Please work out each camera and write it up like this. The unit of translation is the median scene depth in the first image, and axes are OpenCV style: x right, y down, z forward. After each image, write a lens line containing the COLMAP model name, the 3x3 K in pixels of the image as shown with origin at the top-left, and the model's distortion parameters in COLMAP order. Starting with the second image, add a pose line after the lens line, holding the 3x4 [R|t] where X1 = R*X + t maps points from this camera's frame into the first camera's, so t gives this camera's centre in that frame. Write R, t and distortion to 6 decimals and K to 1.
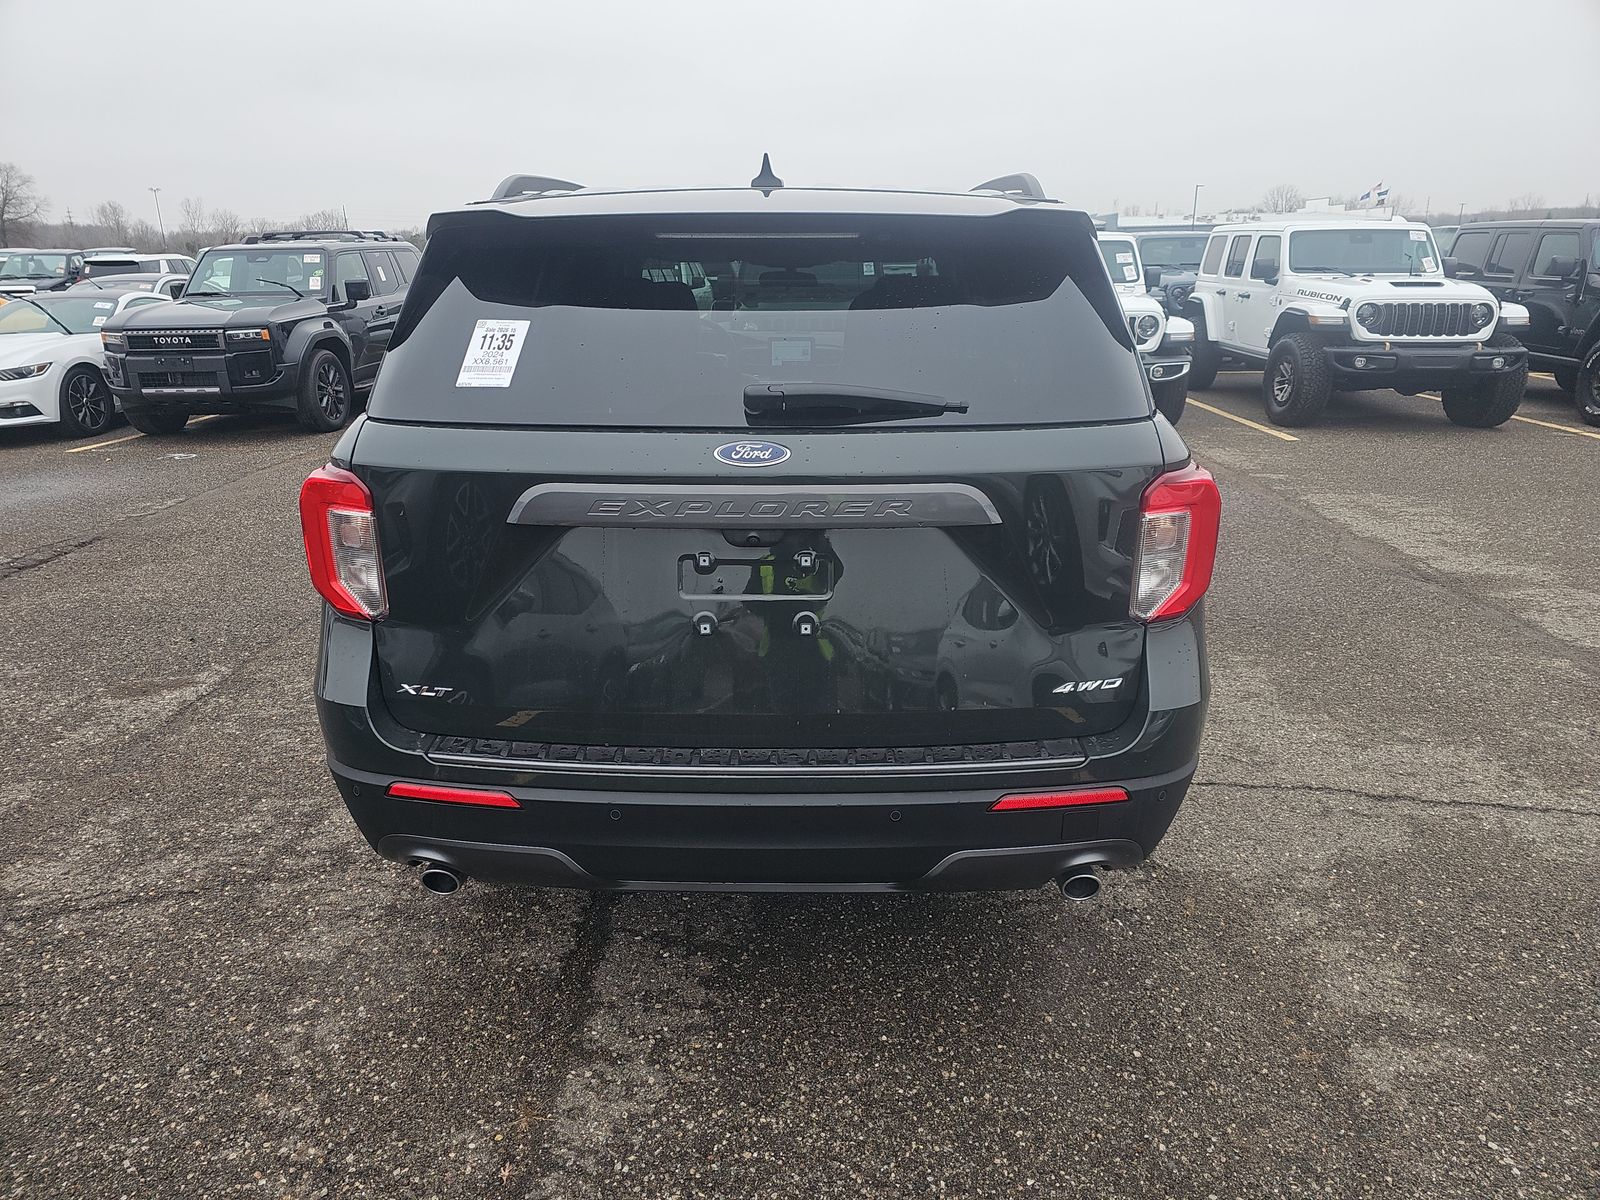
lens RADIAL K [[1051.3, 0, 800.7], [0, 1051.3, 597.6], [0, 0, 1]] dist [0.024829, -0.022914]
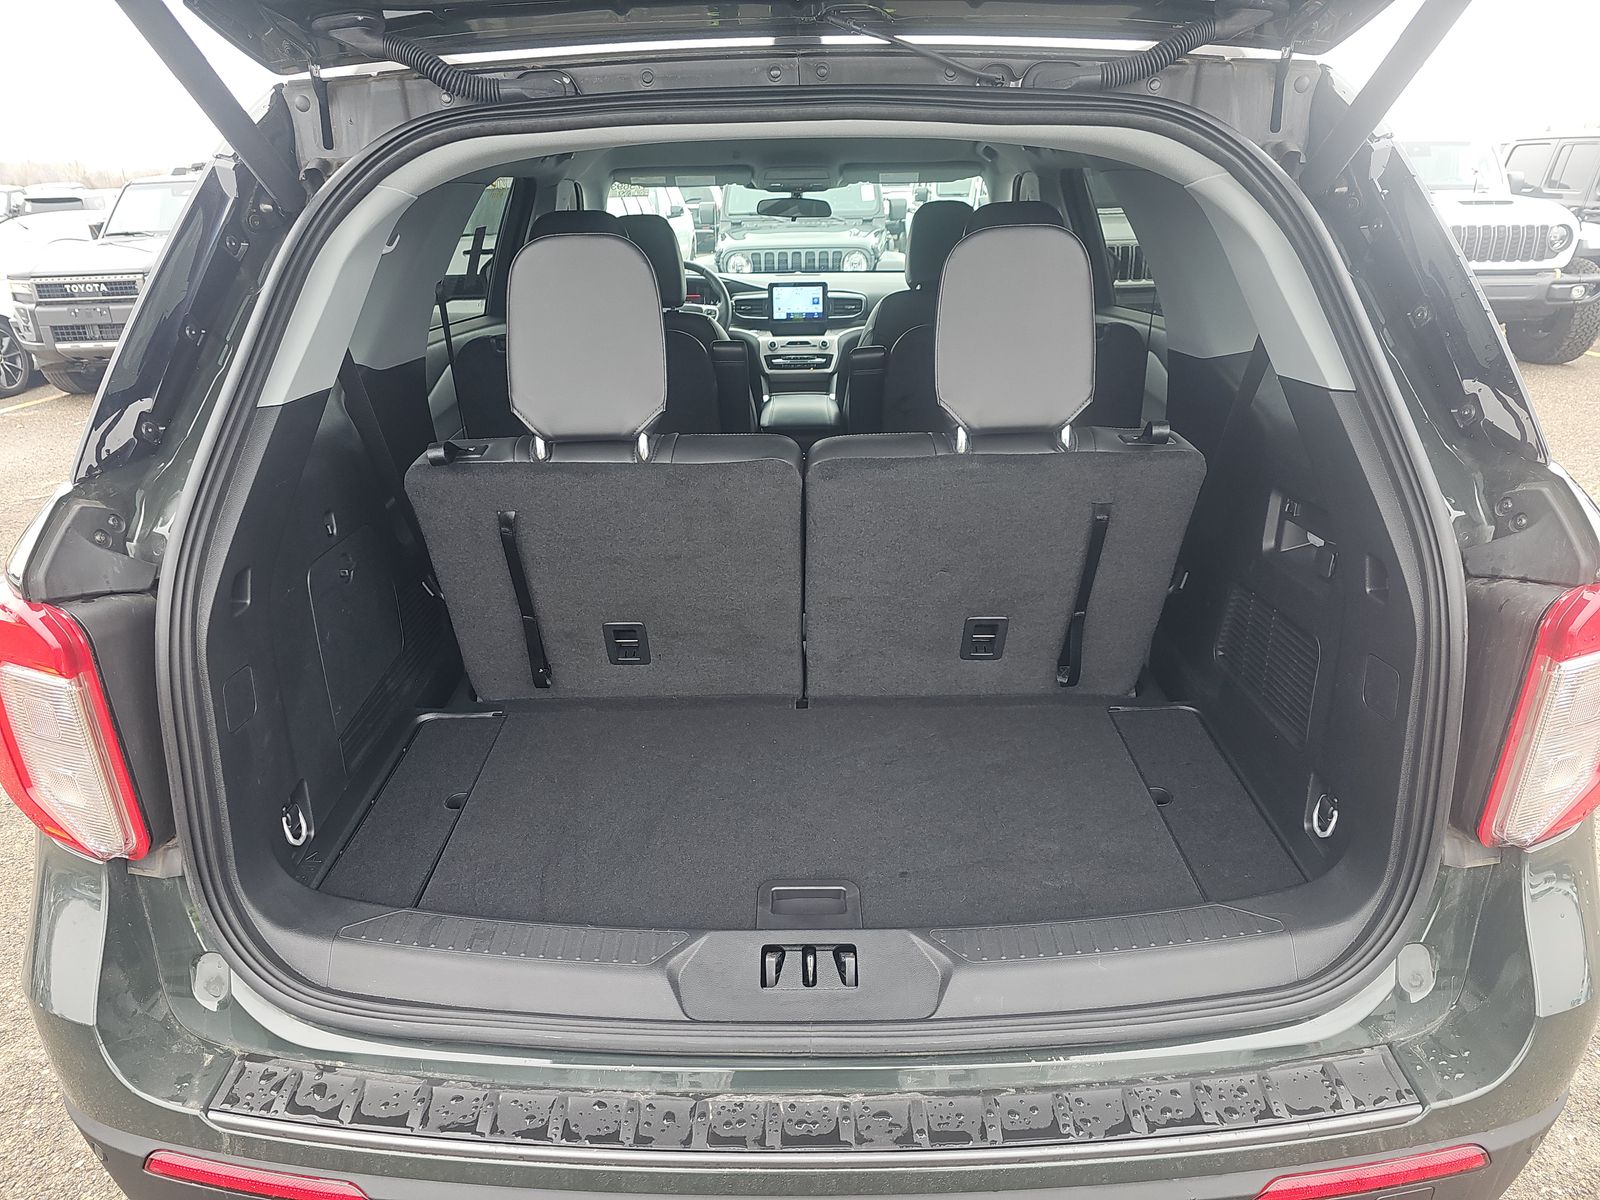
lens RADIAL K [[1051.3, 0, 790.1], [0, 1051.3, 607.8], [0, 0, 1]] dist [0.024829, -0.022914]
pose [[0.999881, -0.015289, 0.002264, -0.010138], [0.015094, 0.997440, 0.069891, -0.028968], [-0.003327, -0.069849, 0.997552, 0.094479]]
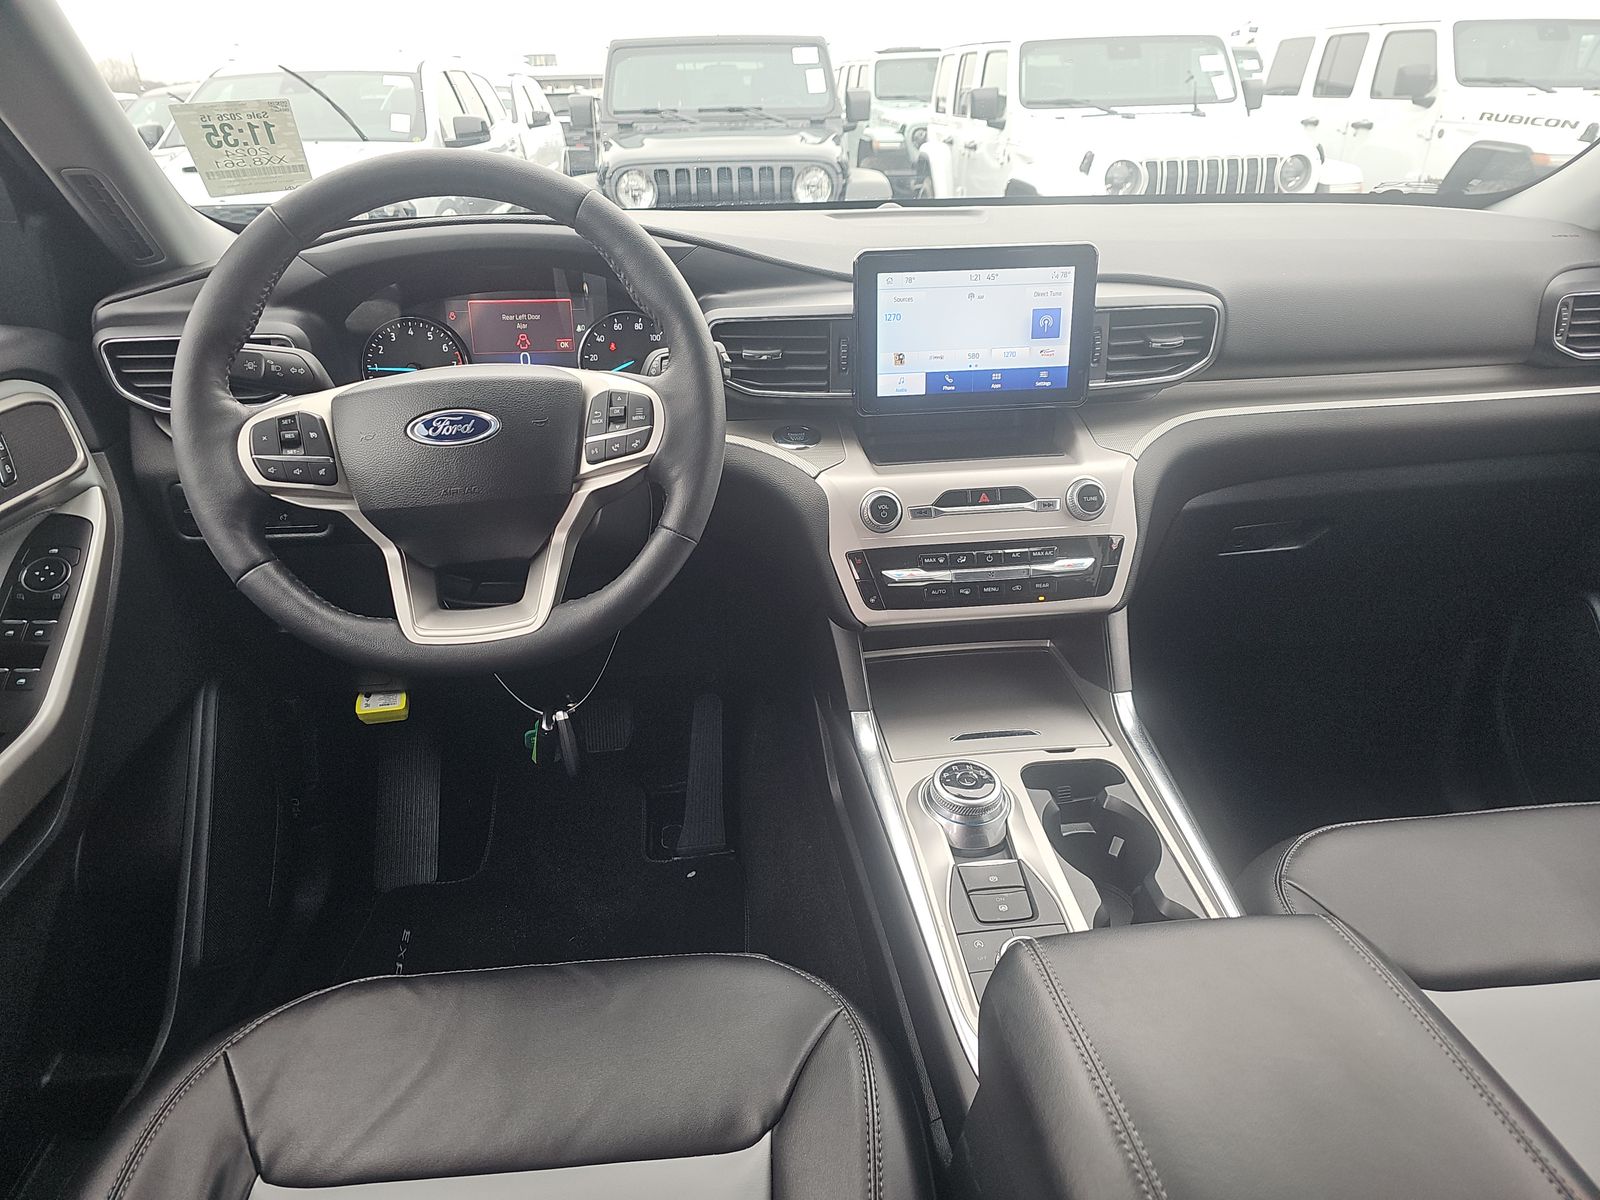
lens RADIAL K [[1051.3, 0, 807.3], [0, 1051.3, 610.6], [0, 0, 1]] dist [0.024829, -0.022914]
pose [[0.991865, -0.060954, 0.111752, -0.032709], [0.045334, 0.989485, 0.137345, -0.104796], [-0.118949, -0.131162, 0.984199, 0.402652]]
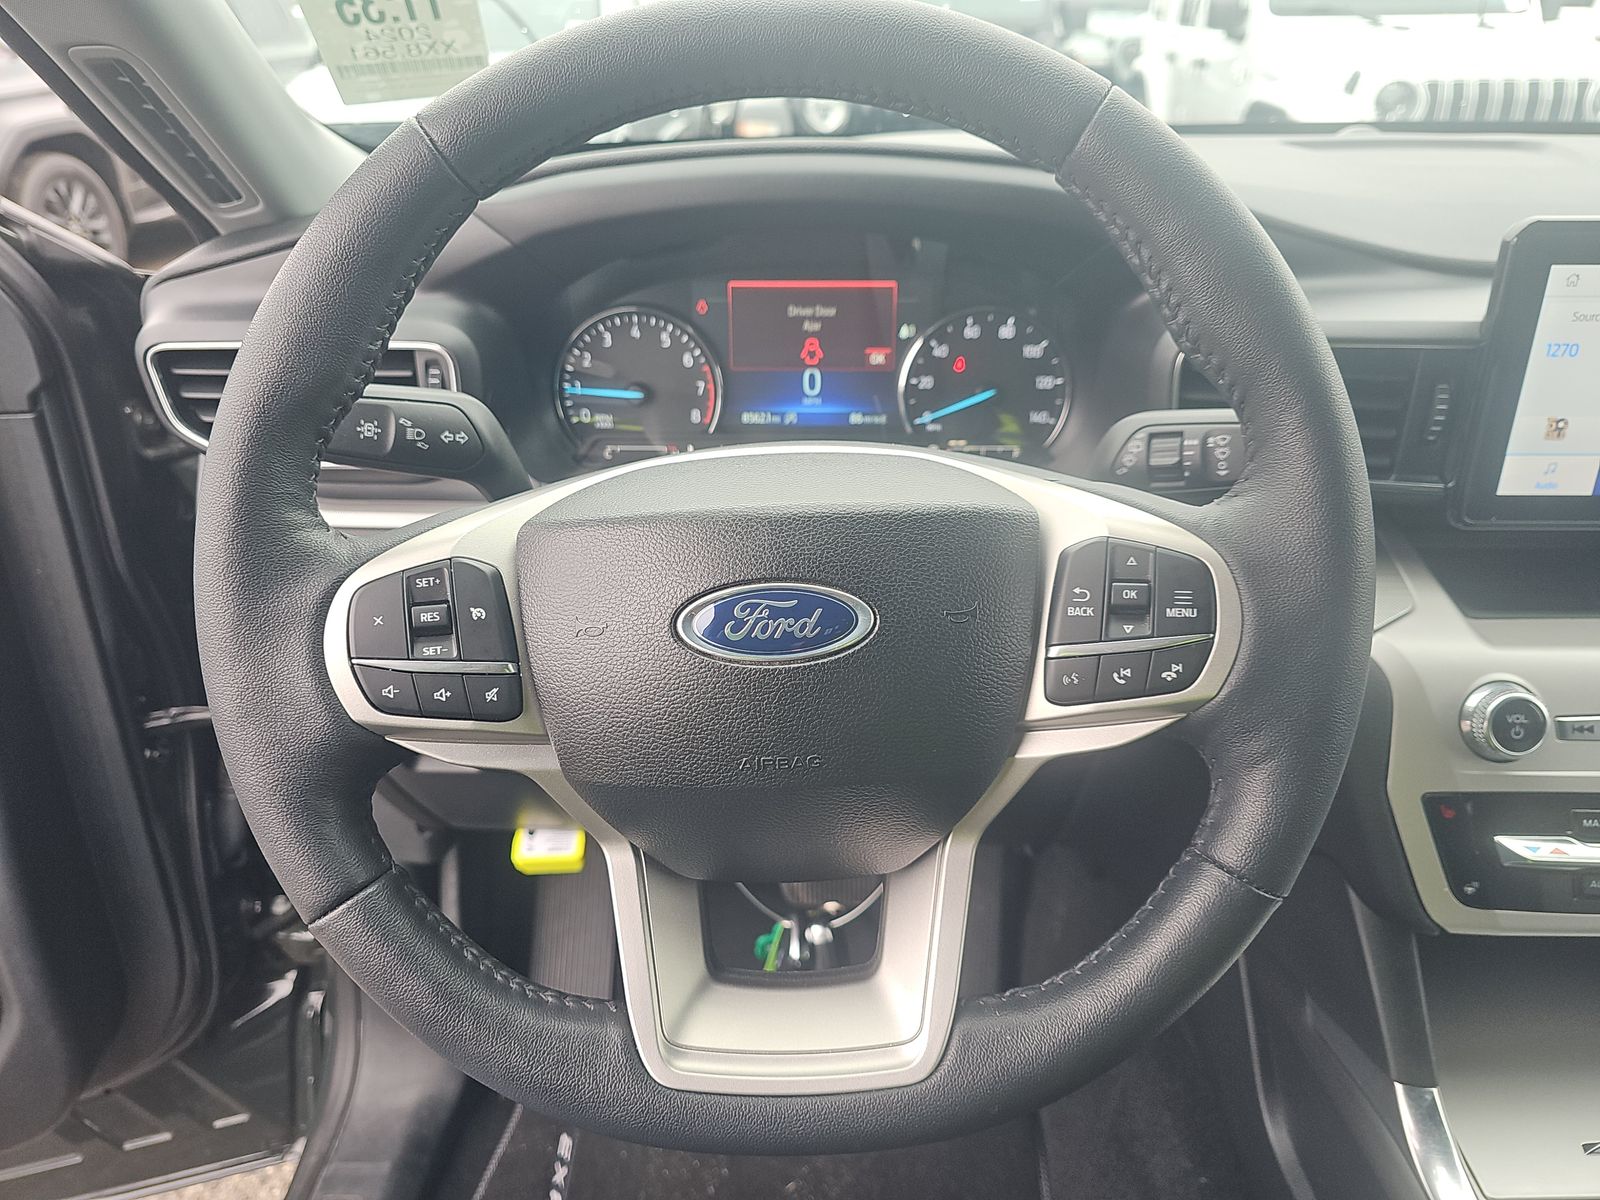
lens RADIAL K [[1051.3, 0, 797.5], [0, 1051.3, 588.3], [0, 0, 1]] dist [0.024829, -0.022914]
pose [[0.999784, 0.001658, -0.020725, -0.047411], [0.002036, 0.984210, 0.176991, -0.115737], [0.020691, -0.176995, 0.983994, 0.449435]]
